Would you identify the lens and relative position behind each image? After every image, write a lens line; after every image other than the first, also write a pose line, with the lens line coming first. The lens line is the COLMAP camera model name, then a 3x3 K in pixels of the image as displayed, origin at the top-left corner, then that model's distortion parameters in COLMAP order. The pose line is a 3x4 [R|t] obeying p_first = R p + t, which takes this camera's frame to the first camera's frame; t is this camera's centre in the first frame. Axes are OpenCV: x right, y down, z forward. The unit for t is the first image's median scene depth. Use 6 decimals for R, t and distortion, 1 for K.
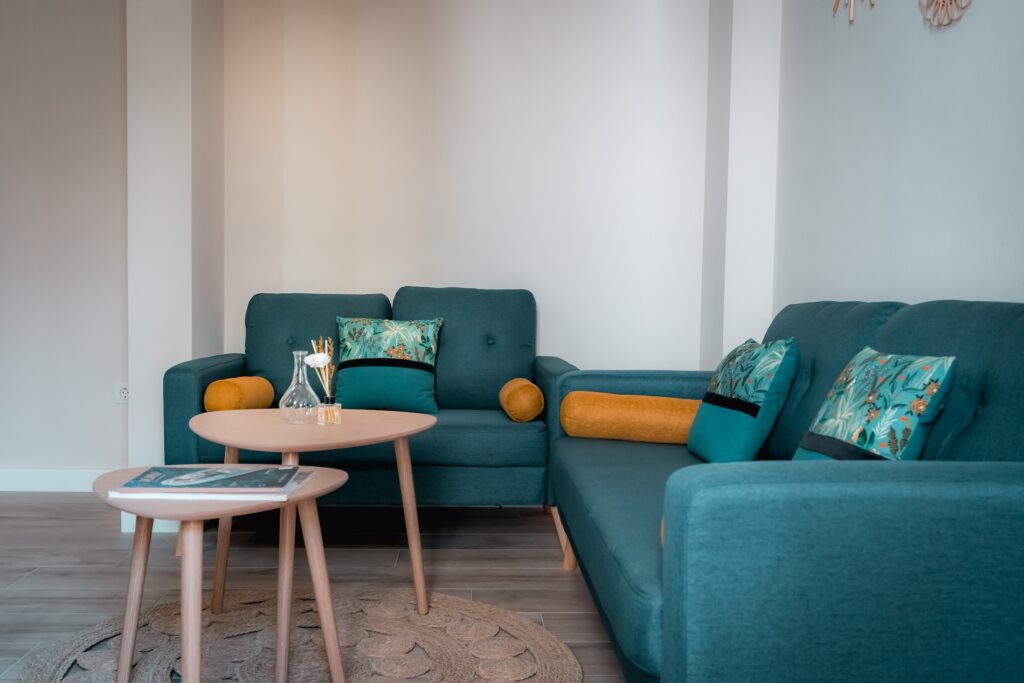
lens RADIAL K [[999.6, 0, 513.9], [0, 999.6, 348.4], [0, 0, 1]] dist [0.013467, -0.006874]
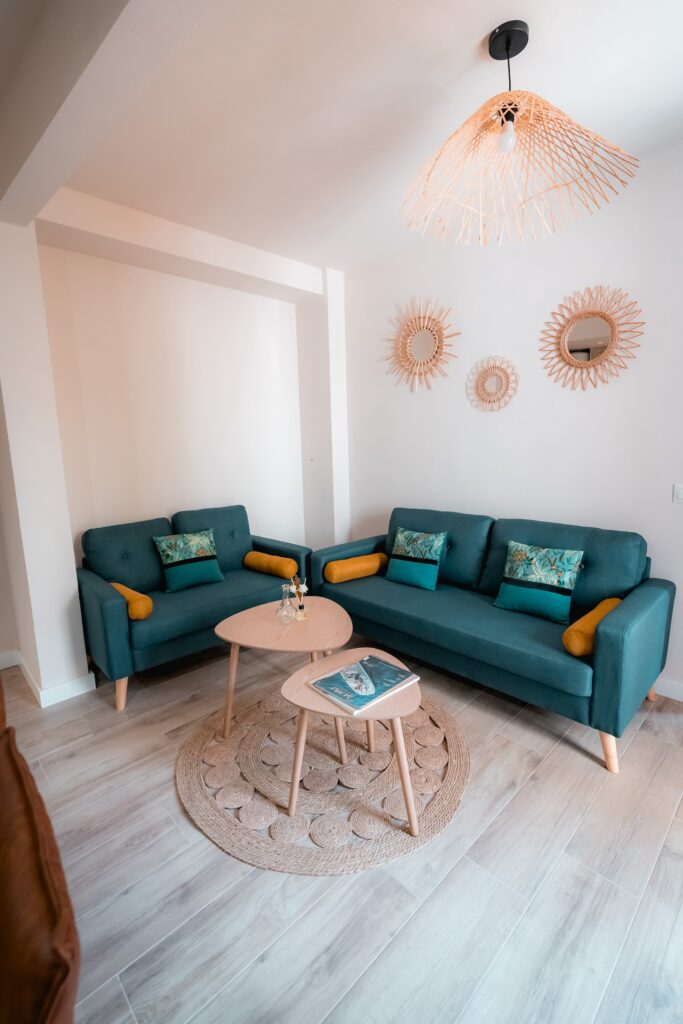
lens RADIAL K [[458.5, 0, 348.6], [0, 458.5, 511.9], [0, 0, 1]] dist [-0.009081, 0.000289]
pose [[0.749205, -0.140155, 0.647339, -0.549365], [0.073299, 0.988896, 0.129273, -0.193720], [-0.658269, -0.049403, 0.751160, 0.257742]]
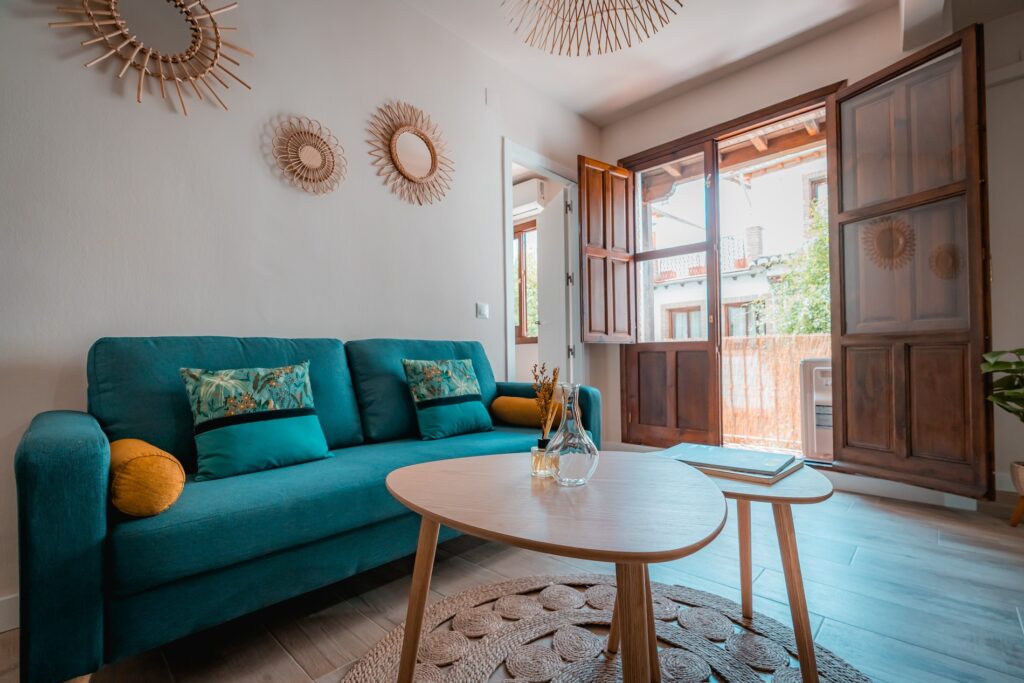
lens RADIAL K [[459.9, 0, 513.6], [0, 459.9, 350.9], [0, 0, 1]] dist [-0.009536, 0.005497]
pose [[-0.689941, 0.002140, 0.723862, -0.364888], [0.035462, 0.998895, 0.030847, -0.030097], [-0.722996, 0.046952, -0.689255, 1.070338]]
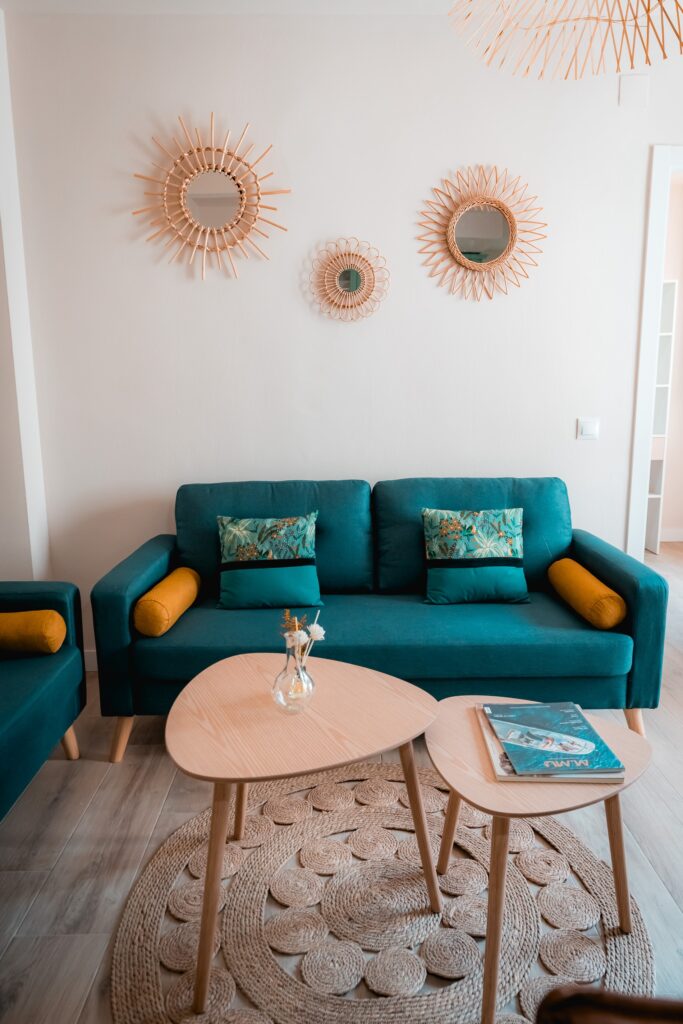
lens RADIAL K [[707.2, 0, 341.5], [0, 707.2, 512.0], [0, 0, 1]] dist [-0.005682, 0.001830]
pose [[0.033048, -0.198989, 0.979444, -0.687928], [0.060295, 0.978592, 0.196781, -0.191419], [-0.997633, 0.052552, 0.044338, 0.782565]]
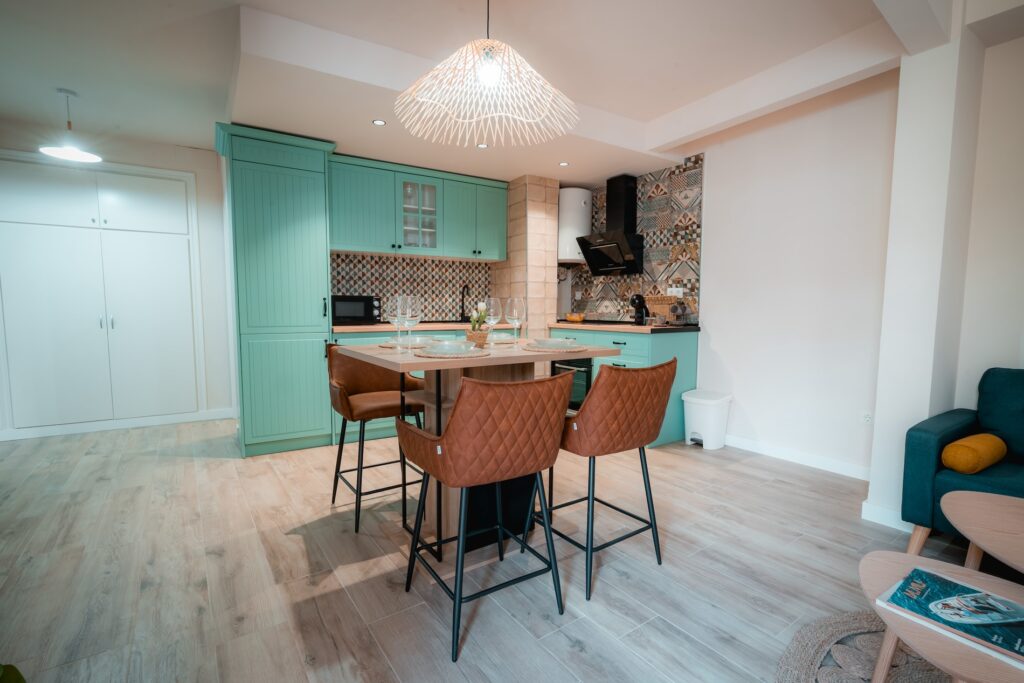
lens RADIAL K [[472.9, 0, 517.6], [0, 472.9, 348.6], [0, 0, 1]] dist [-0.006113, 0.000623]
pose [[0.544761, 0.058822, -0.836526, -0.109786], [-0.042966, 0.998184, 0.042209, -0.104352], [0.837490, 0.012948, 0.546299, 0.193384]]
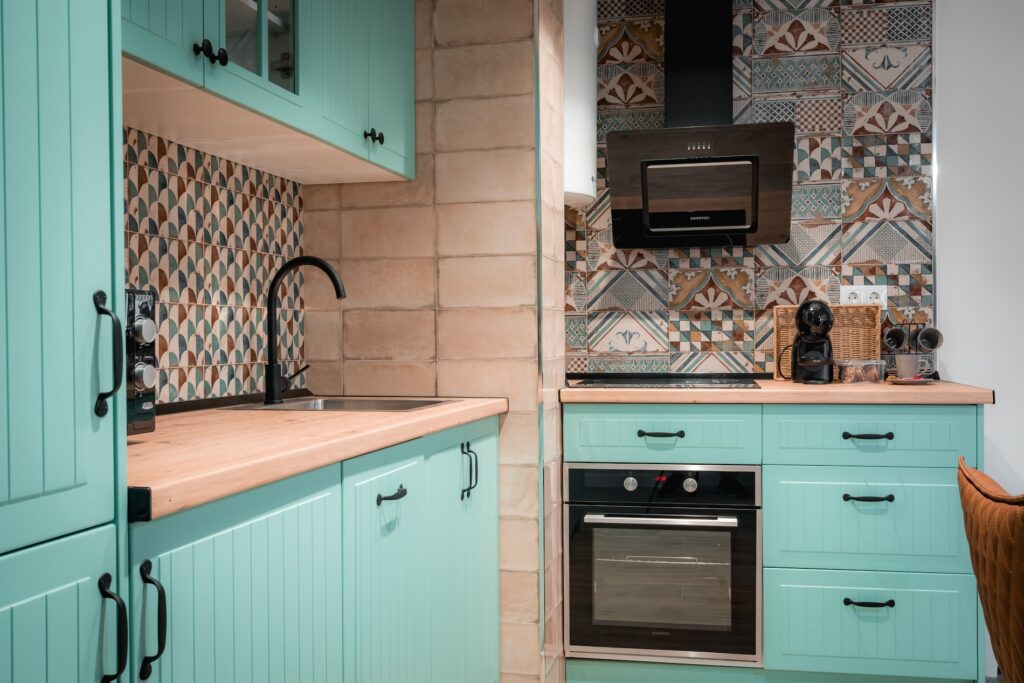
lens RADIAL K [[999.6, 0, 513.9], [0, 999.6, 348.4], [0, 0, 1]] dist [0.013467, -0.006874]
pose [[0.973906, -0.021906, -0.225893, -1.225843], [0.011993, 0.998908, -0.045164, -0.122915], [0.226636, 0.041277, 0.973105, 0.101531]]
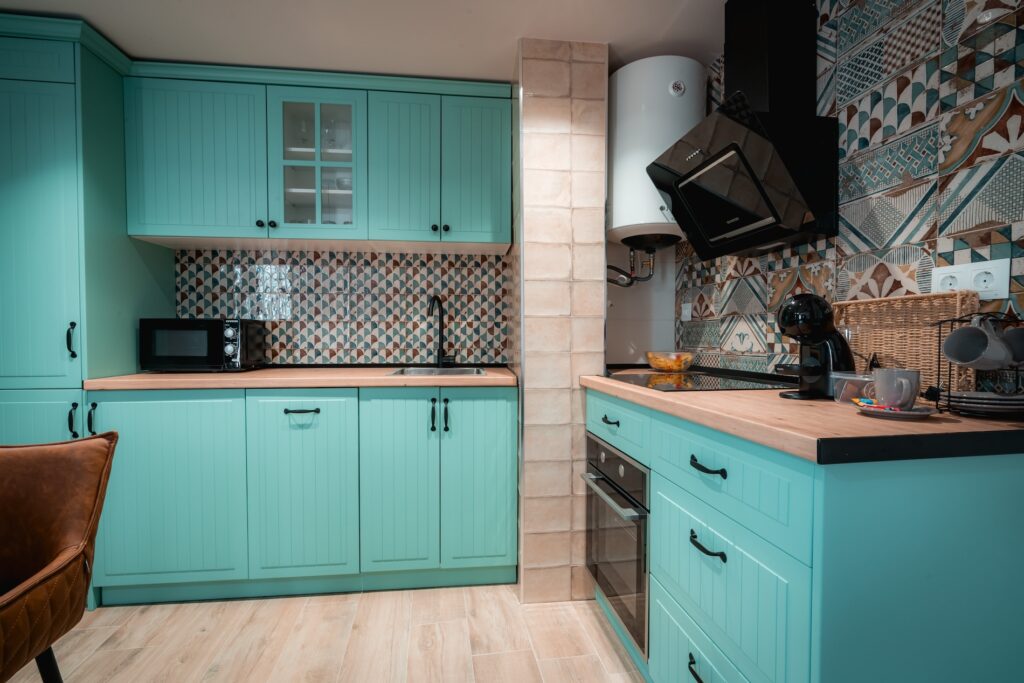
lens RADIAL K [[468.7, 0, 515.6], [0, 468.7, 349.1], [0, 0, 1]] dist [-0.006001, 0.003864]
pose [[0.125209, 0.007011, -0.992106, -0.747096], [-0.053971, 0.998542, 0.000245, -0.161273], [0.990661, 0.053514, 0.125405, 0.989497]]
